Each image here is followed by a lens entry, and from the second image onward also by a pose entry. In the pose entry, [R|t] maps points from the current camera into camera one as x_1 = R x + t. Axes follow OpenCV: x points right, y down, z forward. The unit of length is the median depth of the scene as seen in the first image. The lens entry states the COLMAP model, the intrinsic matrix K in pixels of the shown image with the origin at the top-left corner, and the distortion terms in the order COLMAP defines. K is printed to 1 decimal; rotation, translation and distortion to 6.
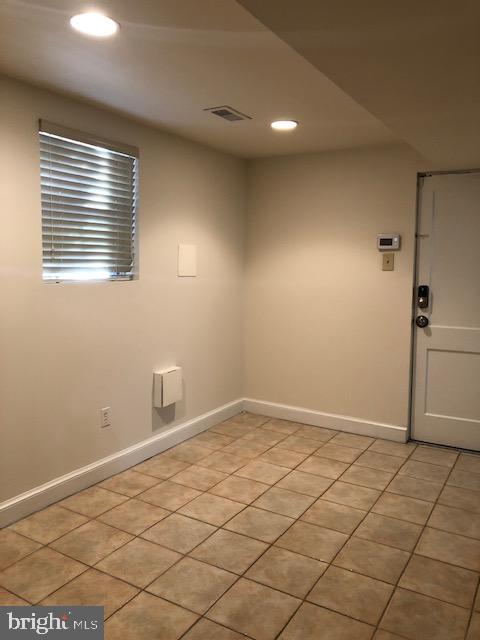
lens RADIAL K [[526.2, 0, 240.0], [0, 526.2, 320.0], [0, 0, 1]] dist [0.022784, -0.015768]
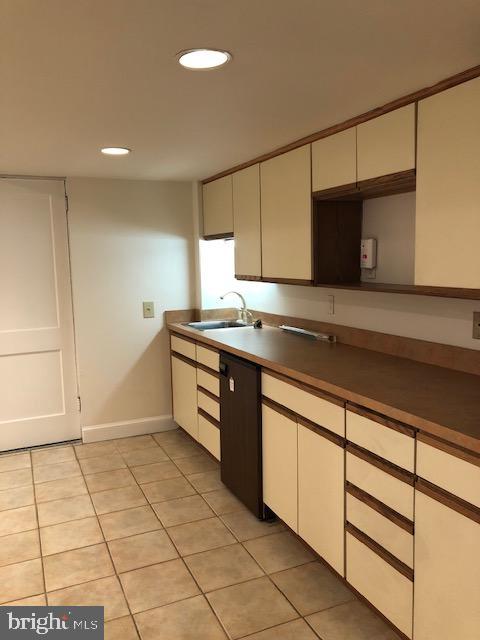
lens RADIAL K [[526.2, 0, 240.0], [0, 526.2, 320.0], [0, 0, 1]] dist [0.022784, -0.015768]
pose [[0.584203, -0.124767, 0.801960, -0.201786], [0.123907, 0.990241, 0.063798, -0.024268], [-0.802093, 0.062097, 0.593961, 0.068136]]
